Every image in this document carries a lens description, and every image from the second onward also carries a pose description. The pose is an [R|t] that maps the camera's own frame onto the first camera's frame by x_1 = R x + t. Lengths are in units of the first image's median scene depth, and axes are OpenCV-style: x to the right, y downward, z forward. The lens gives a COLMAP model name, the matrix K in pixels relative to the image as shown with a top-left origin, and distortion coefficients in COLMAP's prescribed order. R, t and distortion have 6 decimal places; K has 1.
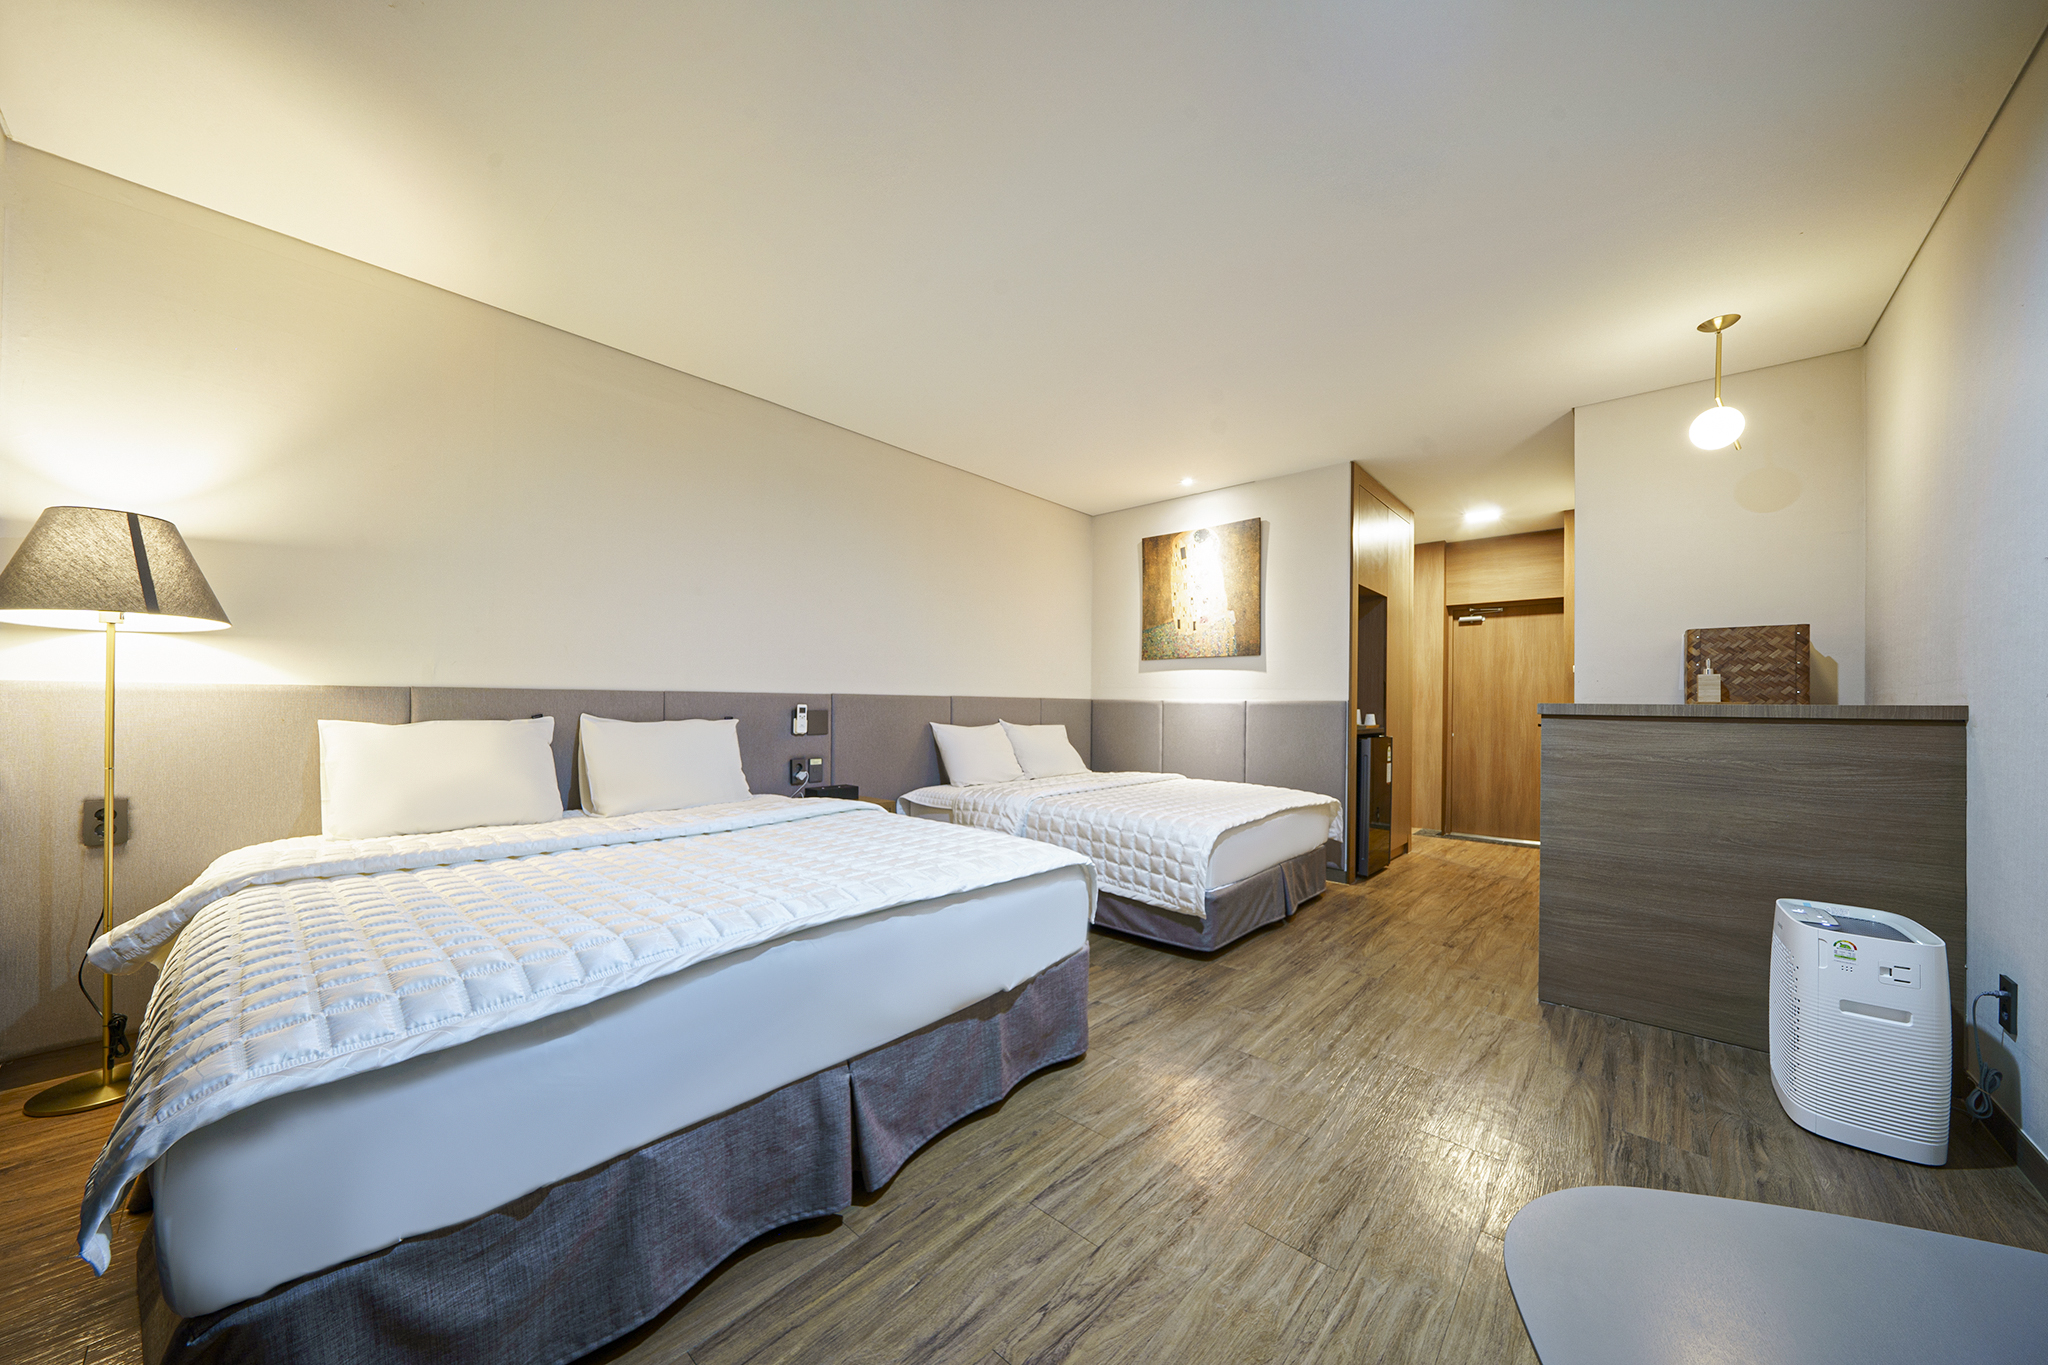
lens RADIAL K [[683.2, 0, 1019.0], [0, 683.2, 701.0], [0, 0, 1]] dist [-0.003440, -0.000215]
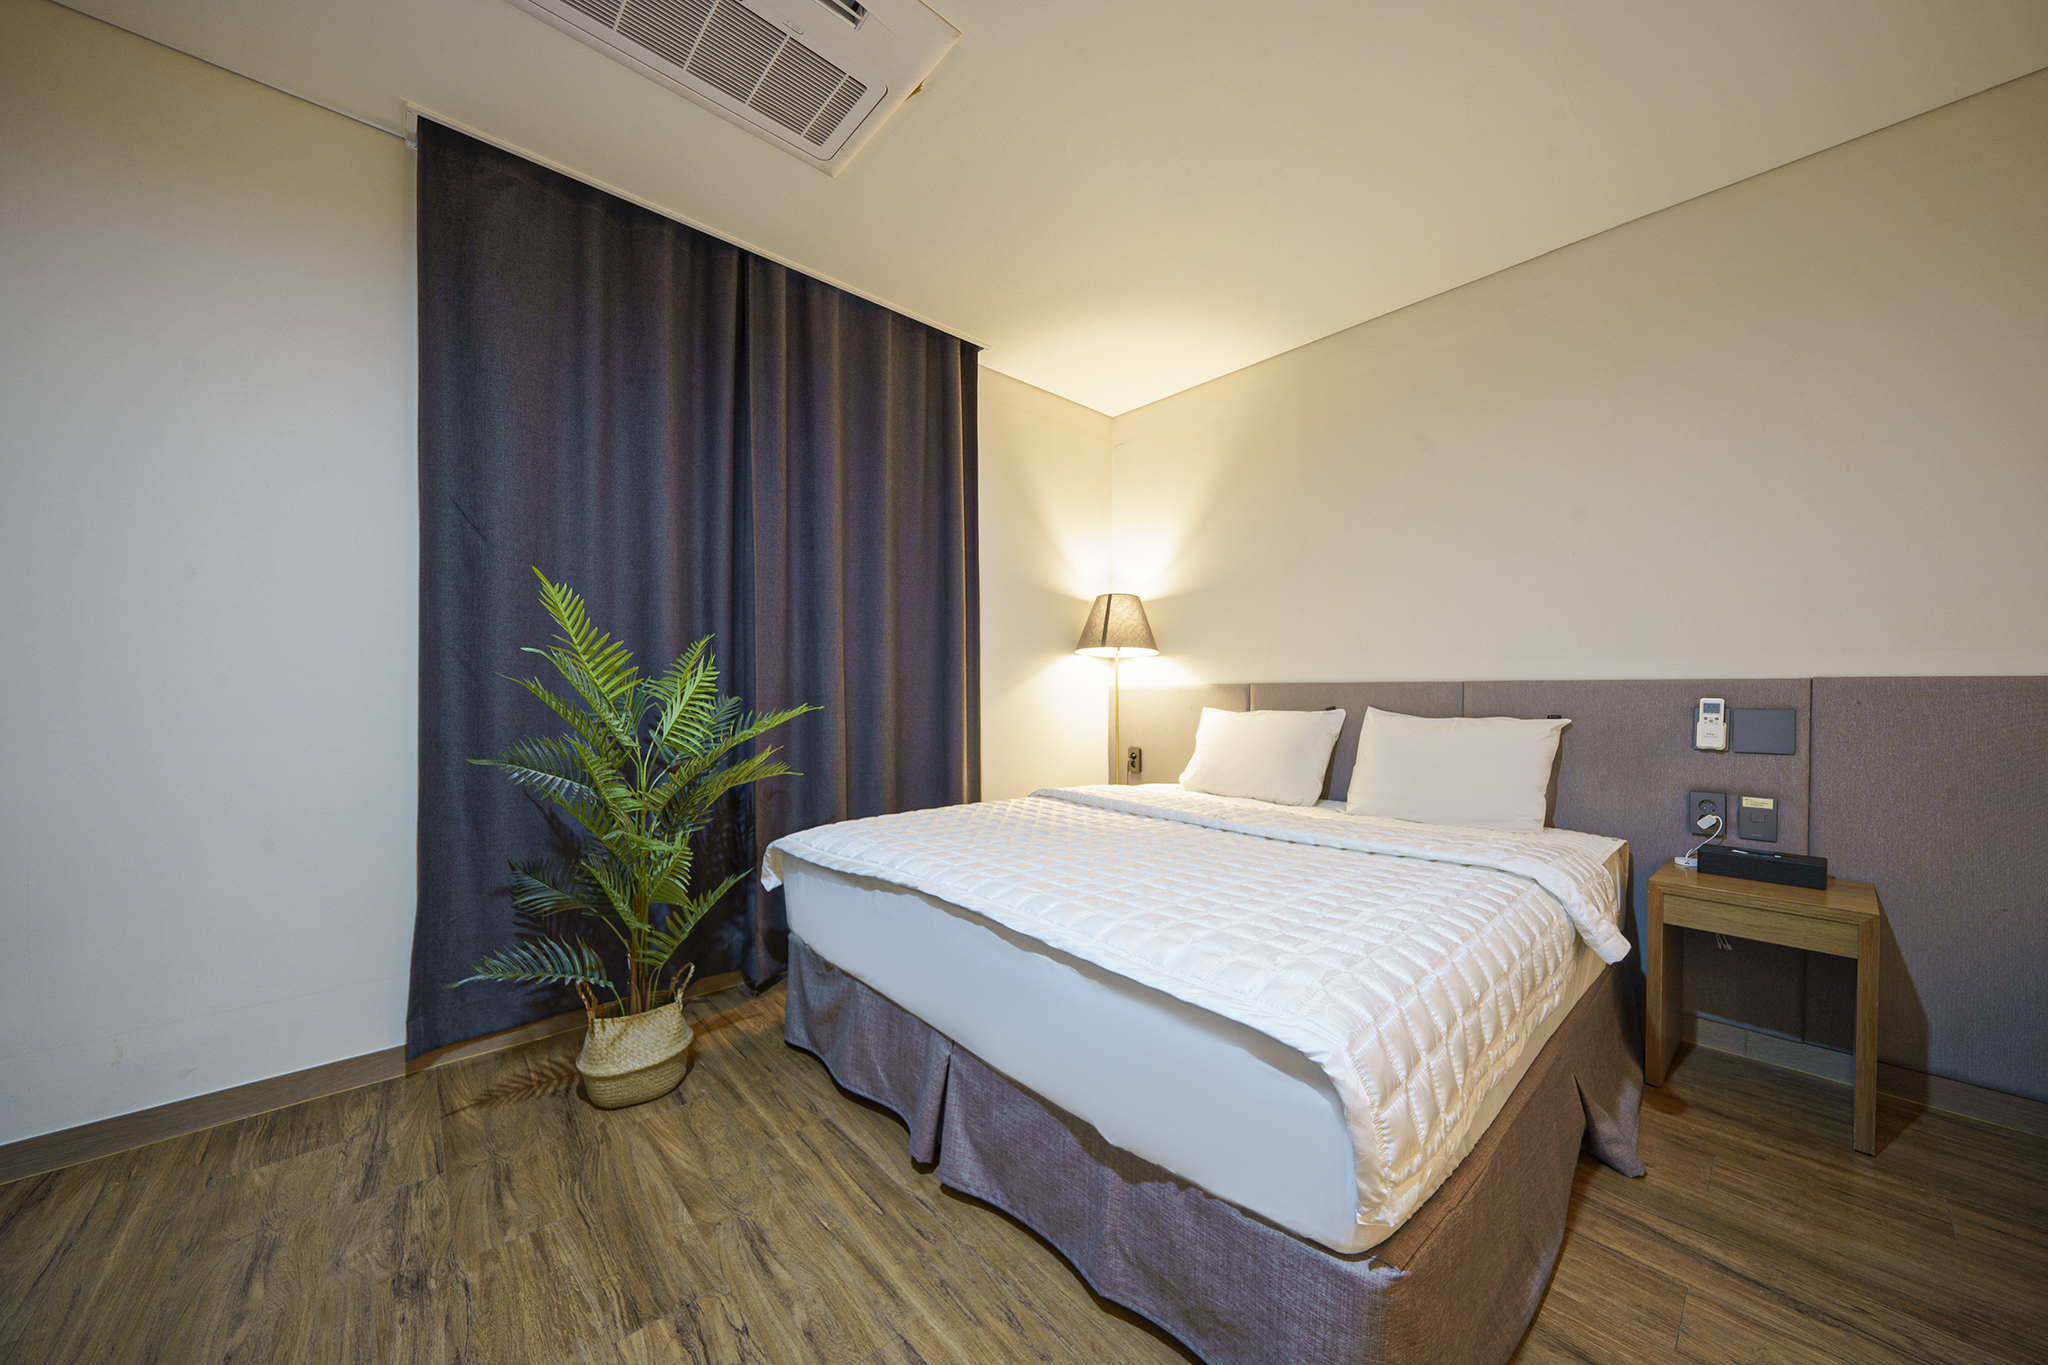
lens RADIAL K [[683.2, 0, 1019.0], [0, 683.2, 701.0], [0, 0, 1]] dist [-0.003440, -0.000215]
pose [[-0.083565, 0.004435, -0.996492, 0.544330], [0.003808, 0.999984, 0.004131, 0.006020], [0.996495, -0.003450, -0.083580, 0.841205]]
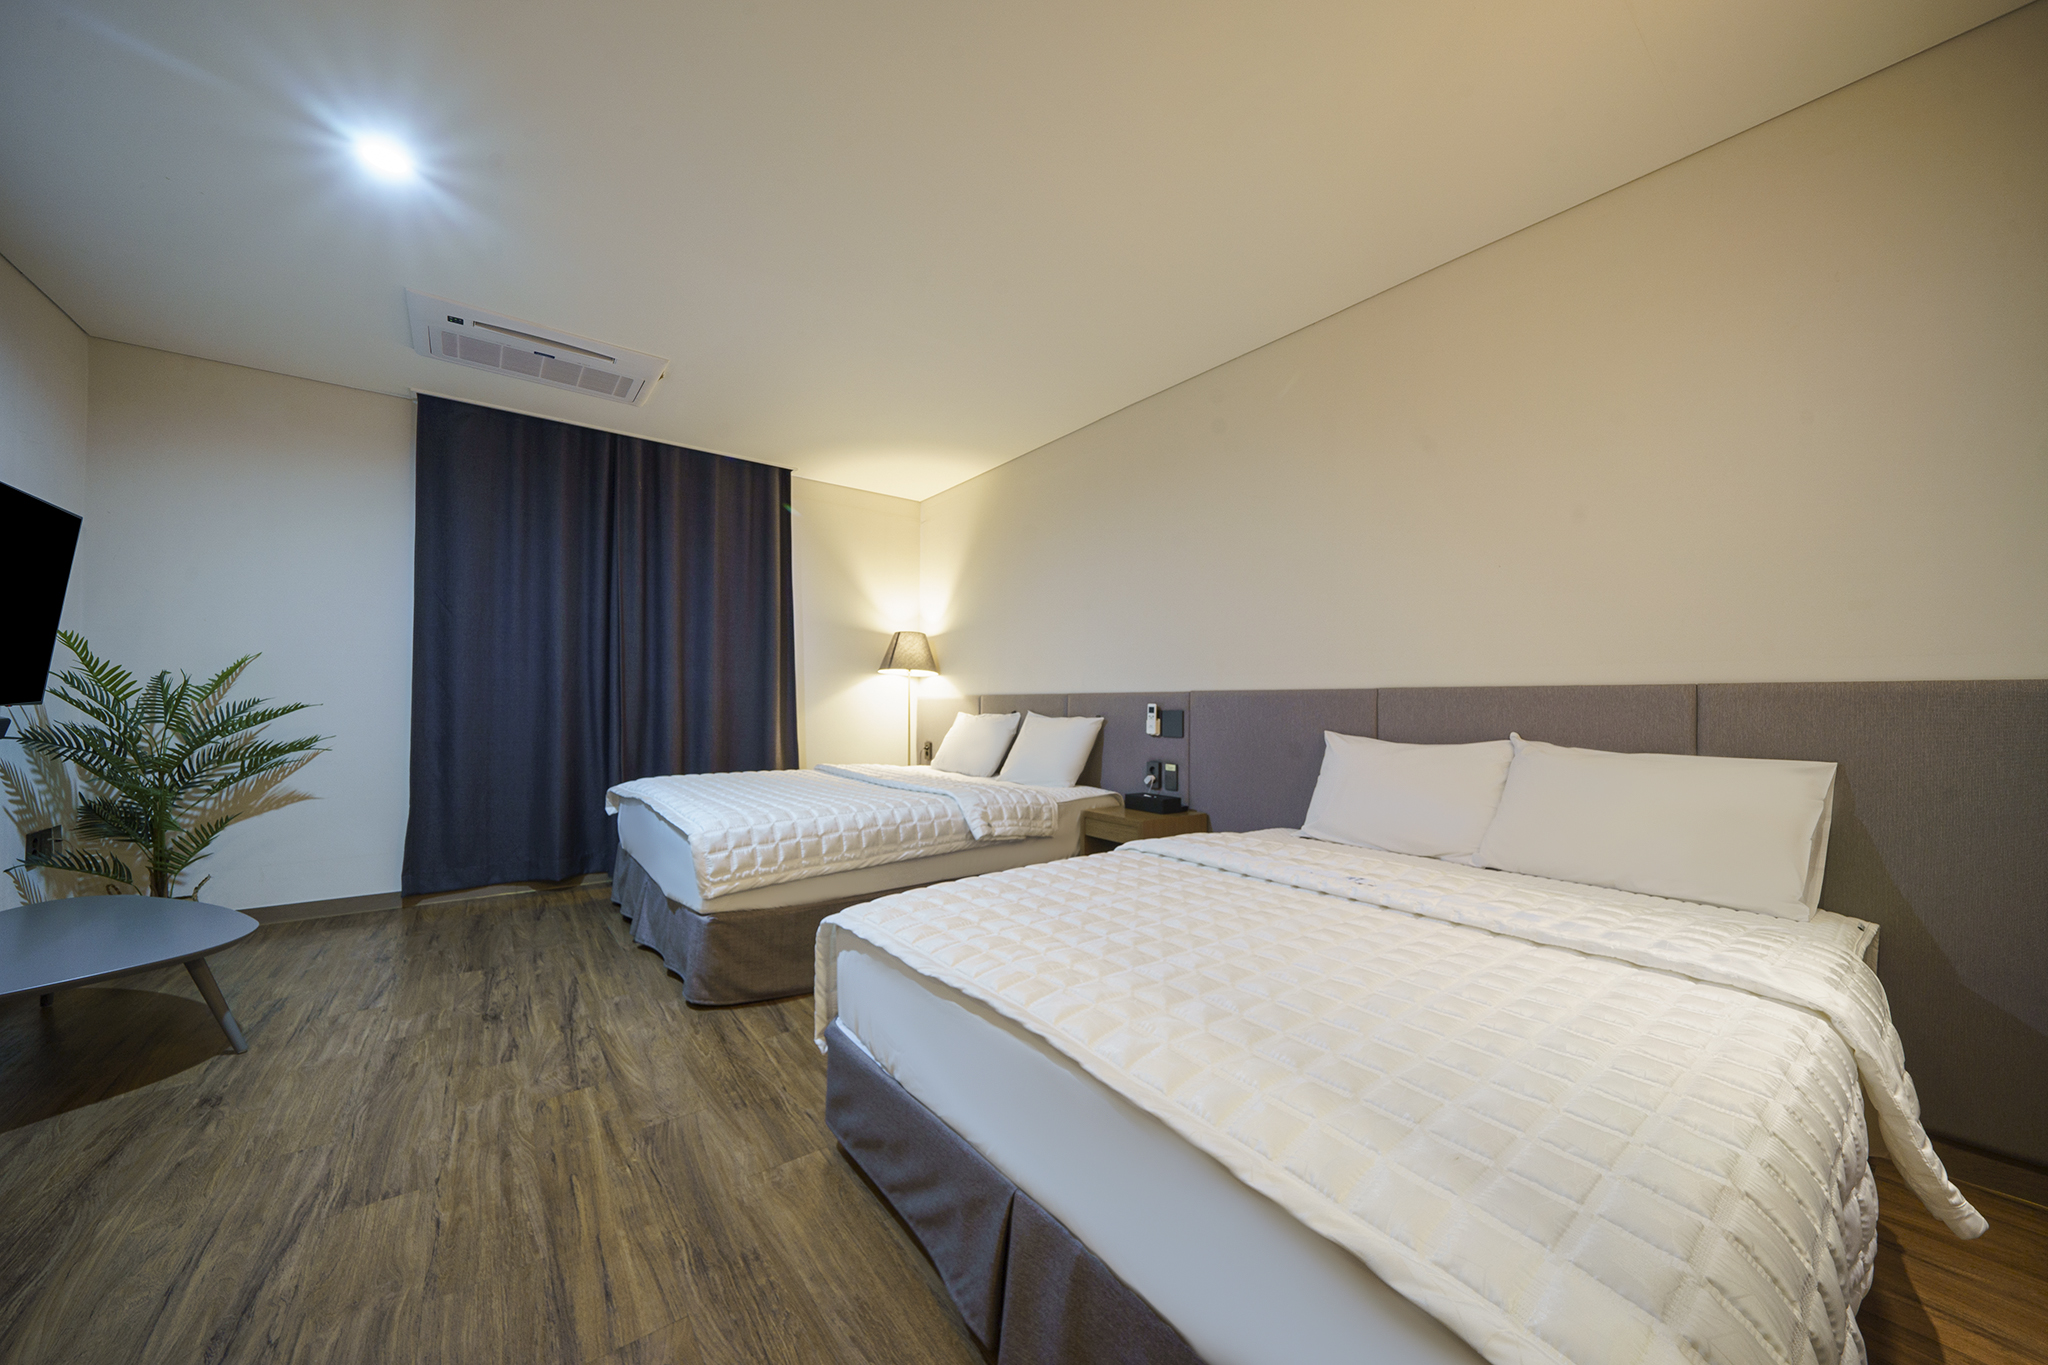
lens RADIAL K [[683.2, 0, 1019.0], [0, 683.2, 701.0], [0, 0, 1]] dist [-0.003440, -0.000215]
pose [[-0.153995, -0.015464, -0.987951, 1.155618], [-0.000167, 0.999878, -0.015624, 0.029271], [0.988072, -0.002242, -0.153978, 1.735940]]
